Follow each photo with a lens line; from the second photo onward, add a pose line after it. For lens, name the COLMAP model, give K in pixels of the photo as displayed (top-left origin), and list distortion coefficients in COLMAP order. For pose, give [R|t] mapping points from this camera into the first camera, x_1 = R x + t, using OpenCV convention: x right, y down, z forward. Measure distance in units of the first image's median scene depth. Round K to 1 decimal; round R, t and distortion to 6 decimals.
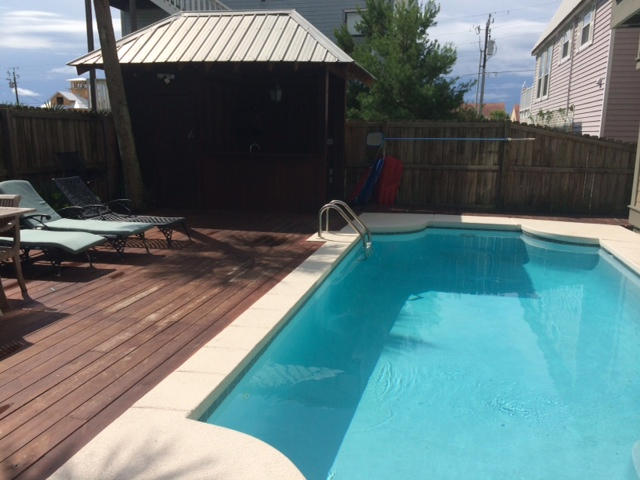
lens RADIAL K [[537.4, 0, 320.7], [0, 537.4, 244.1], [0, 0, 1]] dist [0.092605, -0.170999]
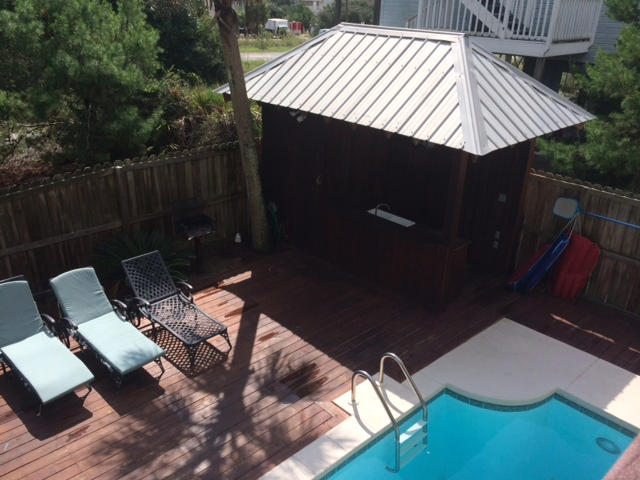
lens RADIAL K [[538.7, 0, 320.0], [0, 538.7, 240.0], [0, 0, 1]] dist [0.010710, 0.004588]
pose [[0.831305, 0.238551, -0.502022, 0.222487], [-0.128900, 0.961333, 0.243358, -0.320064], [0.540664, -0.137594, 0.829910, 0.260212]]
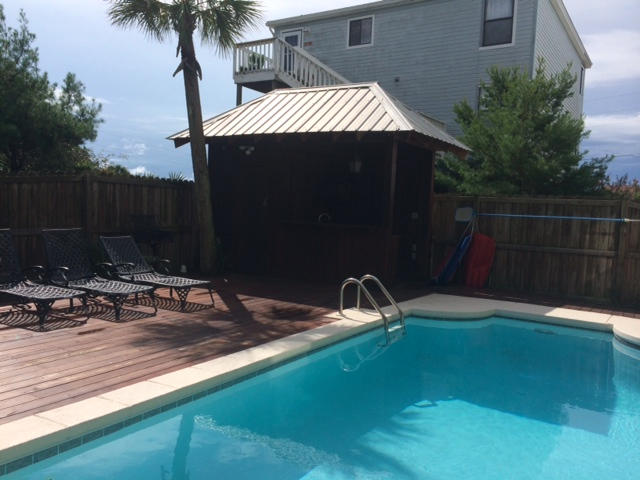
lens RADIAL K [[537.4, 0, 320.7], [0, 537.4, 244.1], [0, 0, 1]] dist [0.092605, -0.170999]
pose [[0.945651, 0.051006, -0.321159, 0.186929], [-0.096156, 0.987318, -0.126325, -0.008590], [0.310643, 0.150340, 0.938562, 0.092478]]
